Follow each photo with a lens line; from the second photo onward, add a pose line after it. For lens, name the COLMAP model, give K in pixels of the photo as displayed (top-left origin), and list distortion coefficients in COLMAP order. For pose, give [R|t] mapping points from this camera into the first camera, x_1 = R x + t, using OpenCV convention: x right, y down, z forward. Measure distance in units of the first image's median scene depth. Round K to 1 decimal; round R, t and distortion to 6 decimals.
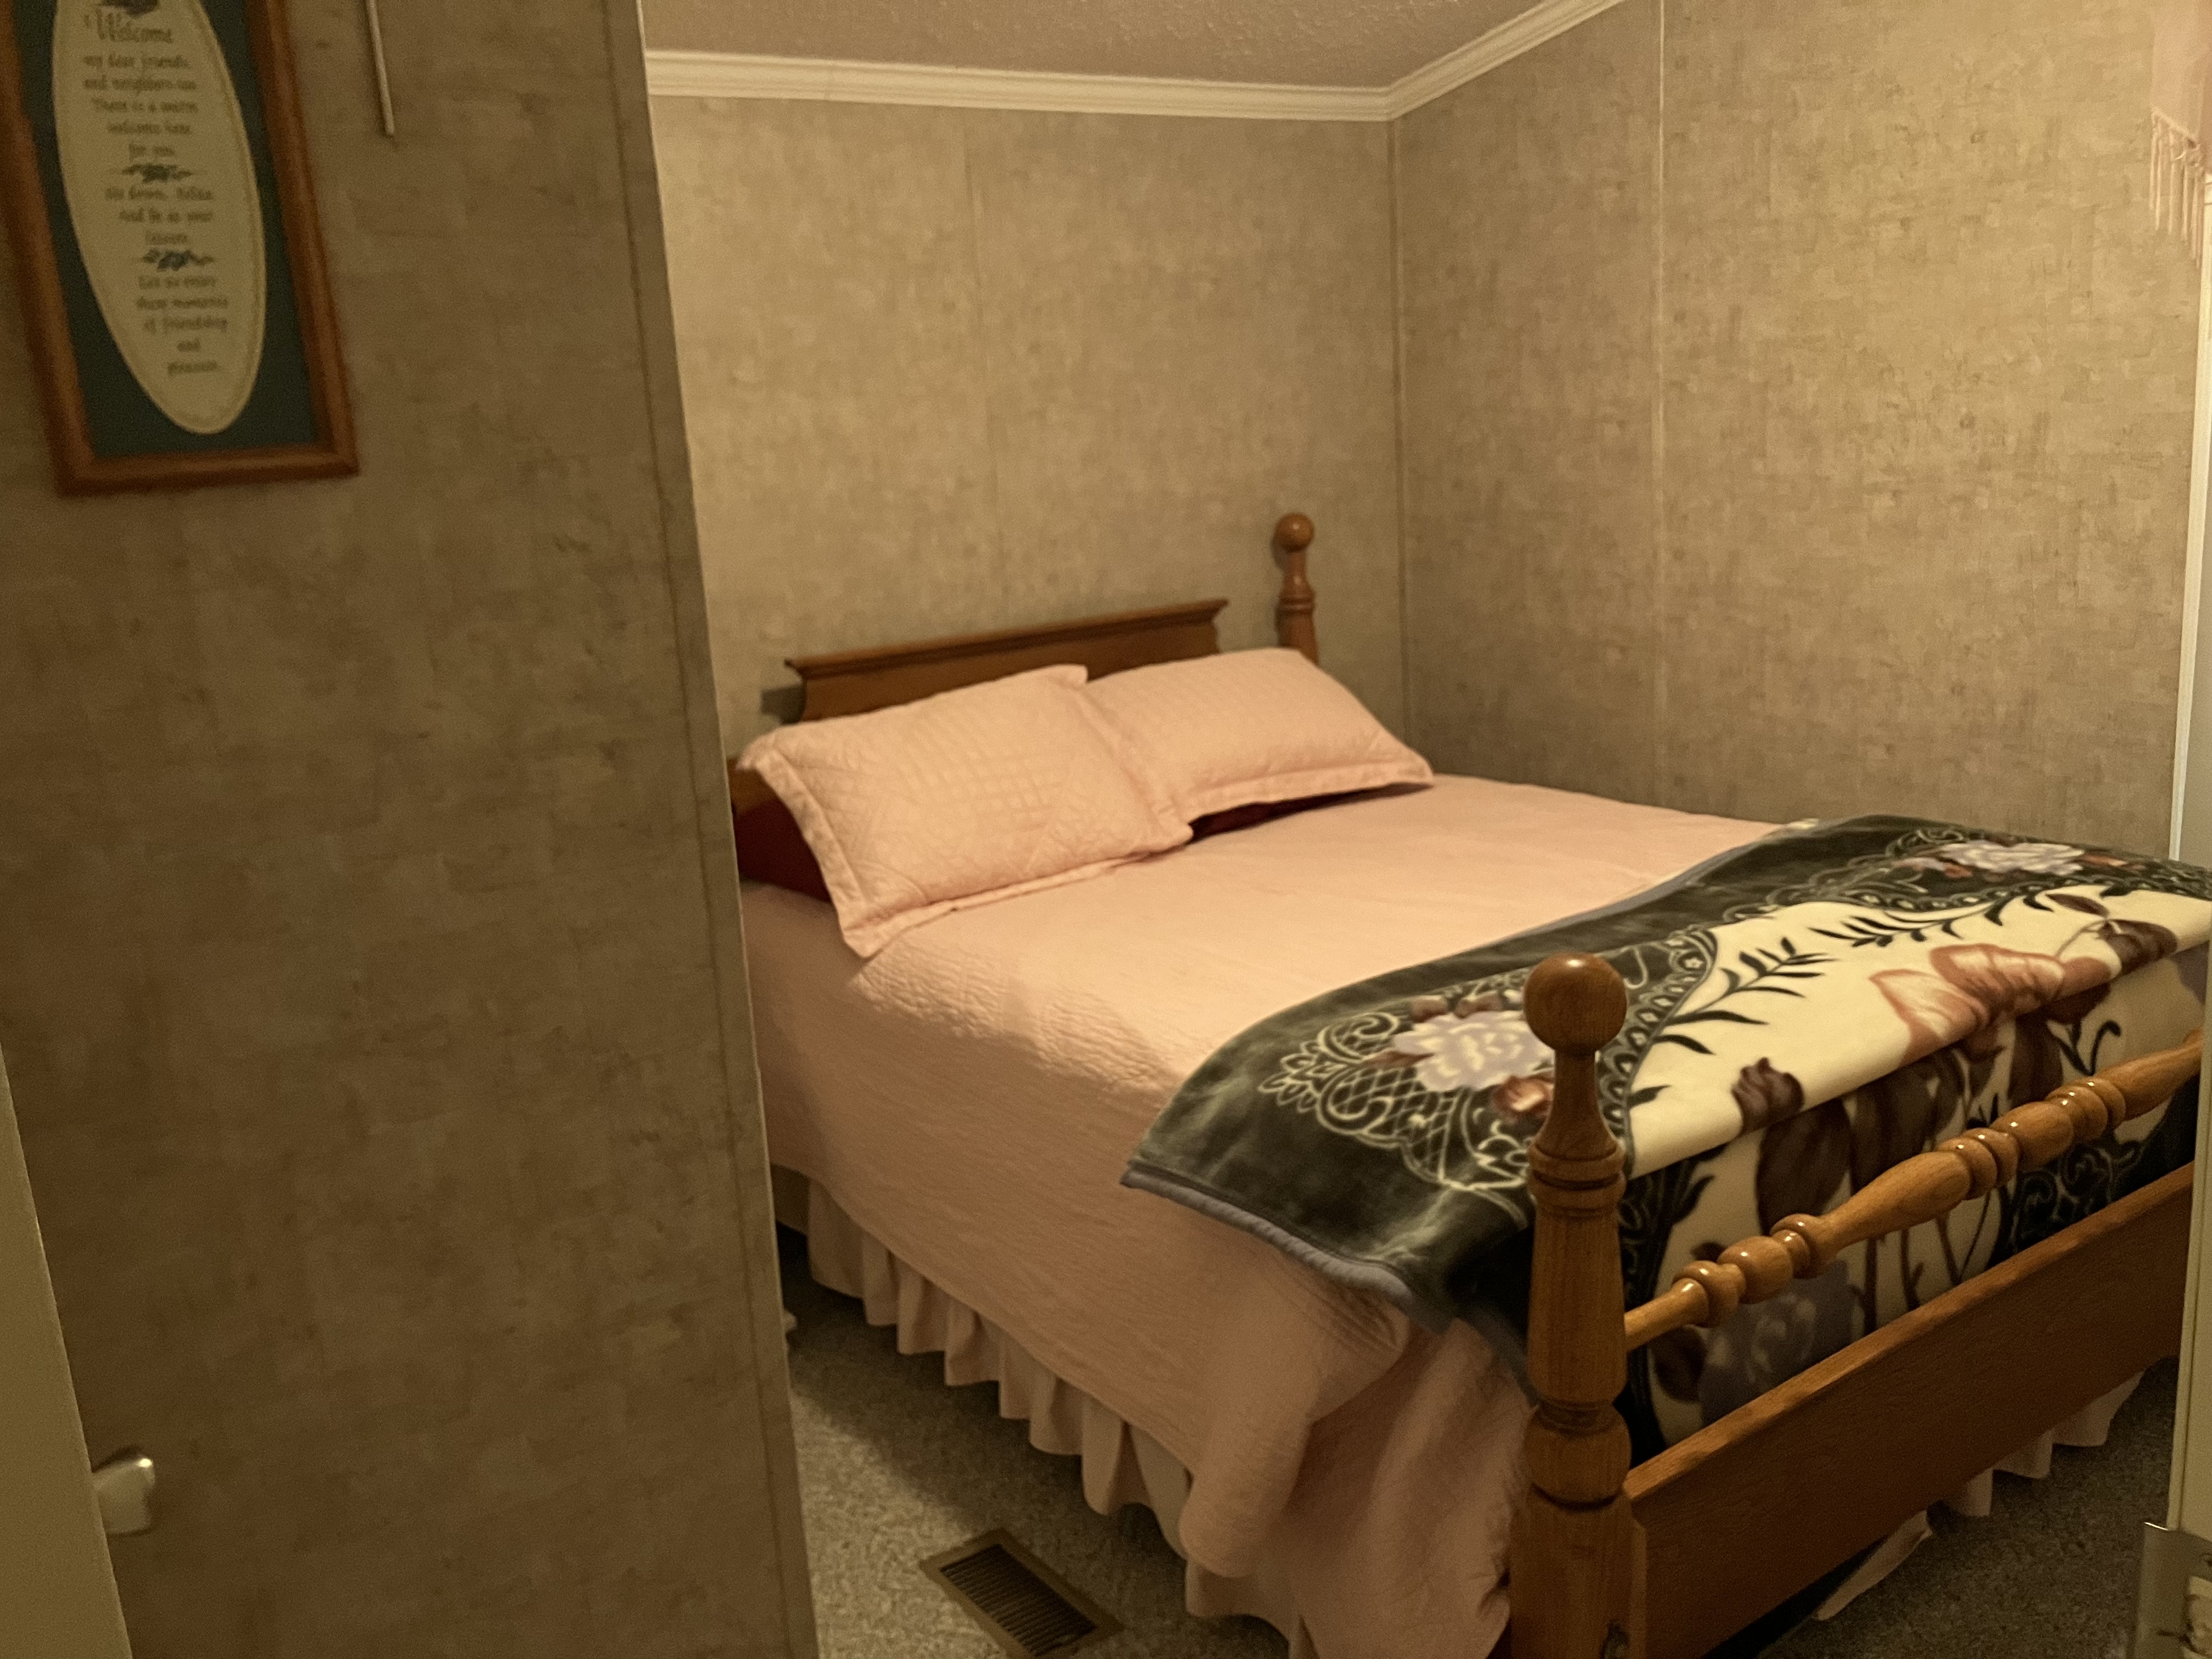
lens RADIAL K [[1852.0, 0, 1106.0], [0, 1852.0, 829.5], [0, 0, 1]] dist [0.080084, -0.154617]
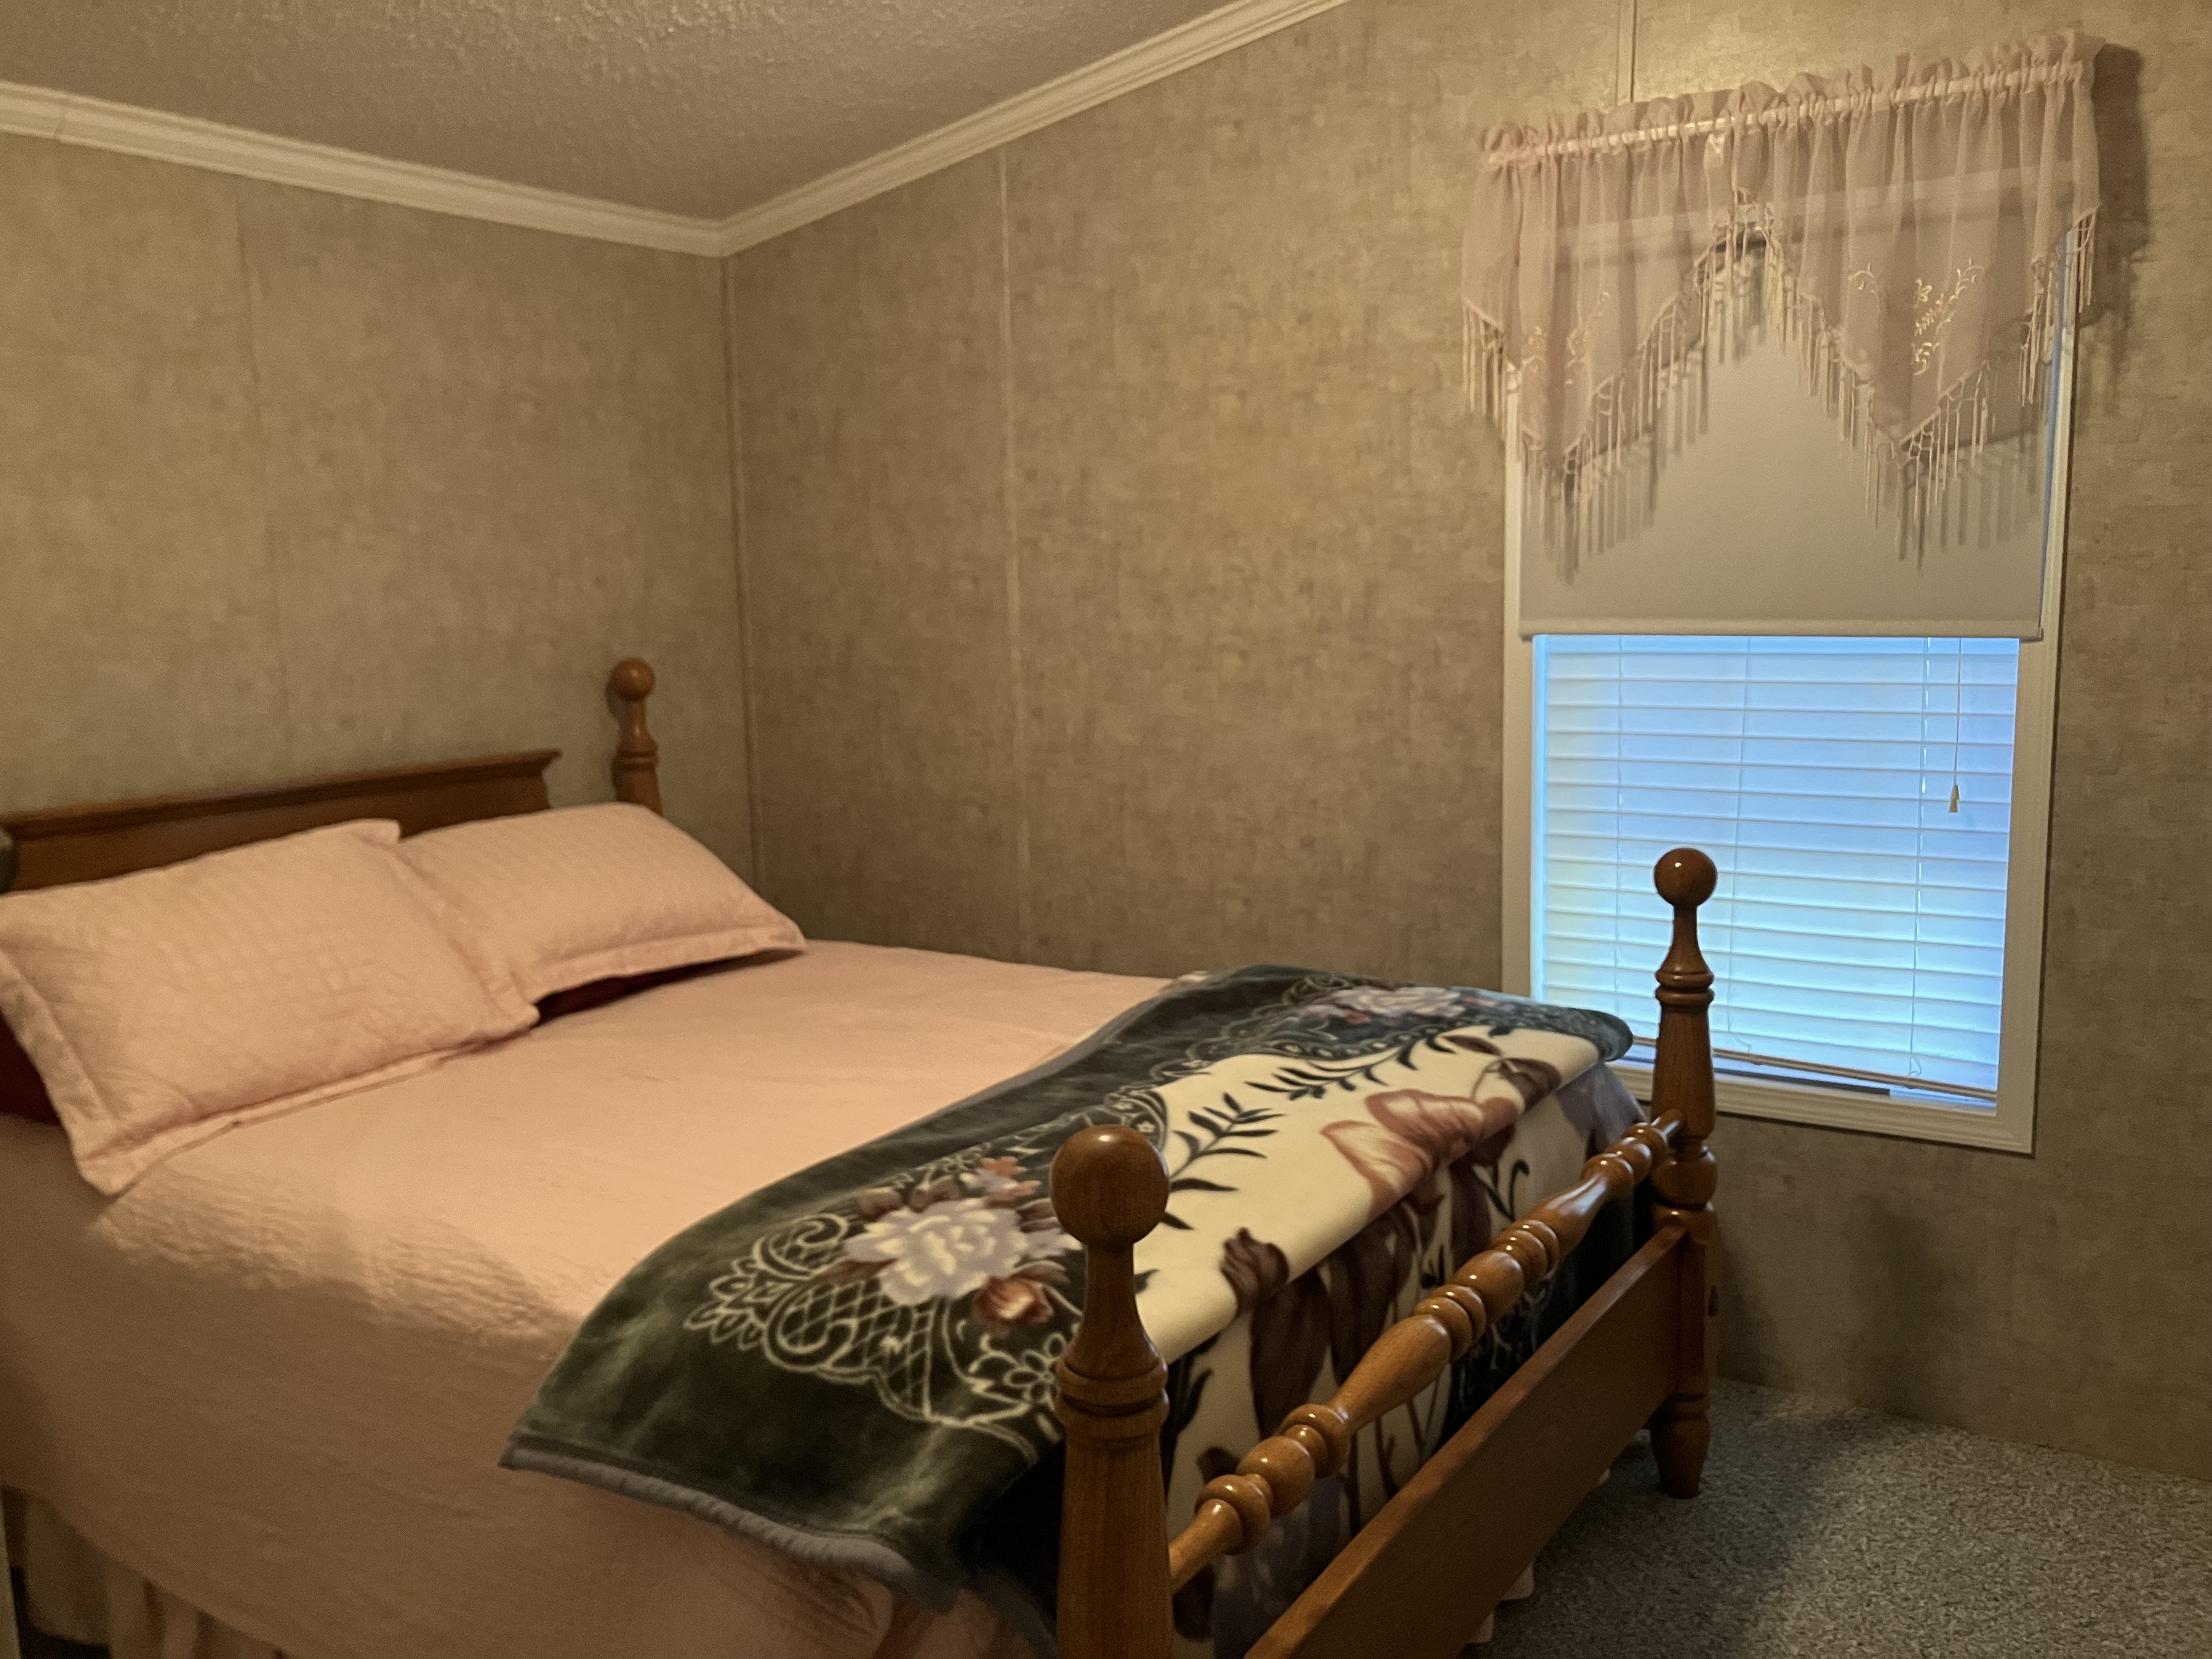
lens RADIAL K [[1852.0, 0, 1106.0], [0, 1852.0, 829.5], [0, 0, 1]] dist [0.080084, -0.154617]
pose [[0.928608, -0.005560, 0.371020, -0.035442], [0.040692, 0.995383, -0.086930, 0.003028], [-0.368824, 0.095821, 0.924547, 0.123142]]
